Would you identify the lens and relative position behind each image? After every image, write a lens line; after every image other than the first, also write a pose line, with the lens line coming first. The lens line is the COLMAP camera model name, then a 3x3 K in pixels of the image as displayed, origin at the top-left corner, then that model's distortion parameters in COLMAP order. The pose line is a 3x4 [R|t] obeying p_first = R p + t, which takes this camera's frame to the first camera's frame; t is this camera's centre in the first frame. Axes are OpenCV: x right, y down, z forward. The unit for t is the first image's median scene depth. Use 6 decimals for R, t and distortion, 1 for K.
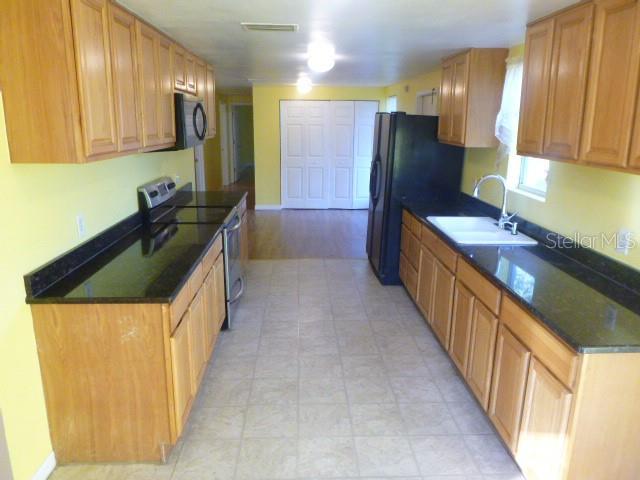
lens RADIAL K [[472.0, 0, 325.9], [0, 472.0, 237.6], [0, 0, 1]] dist [-0.031830, 0.003382]
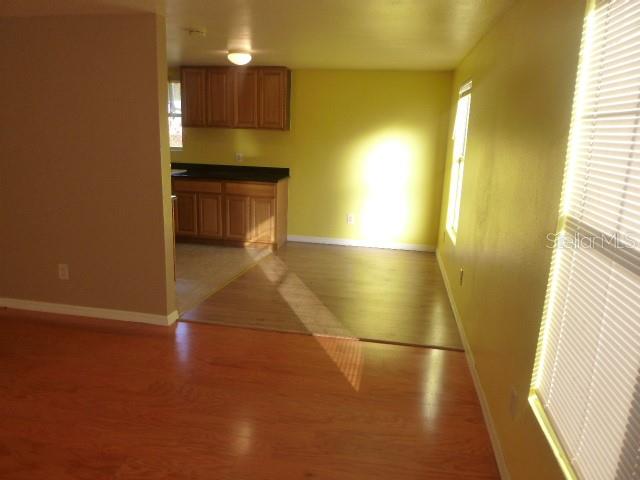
lens RADIAL K [[468.3, 0, 325.1], [0, 468.3, 234.1], [0, 0, 1]] dist [-0.025751, 0.003220]
pose [[0.213203, -0.217895, 0.952400, -1.276128], [0.211789, 0.961941, 0.172667, 0.047412], [-0.953777, 0.164895, 0.251237, -0.041856]]
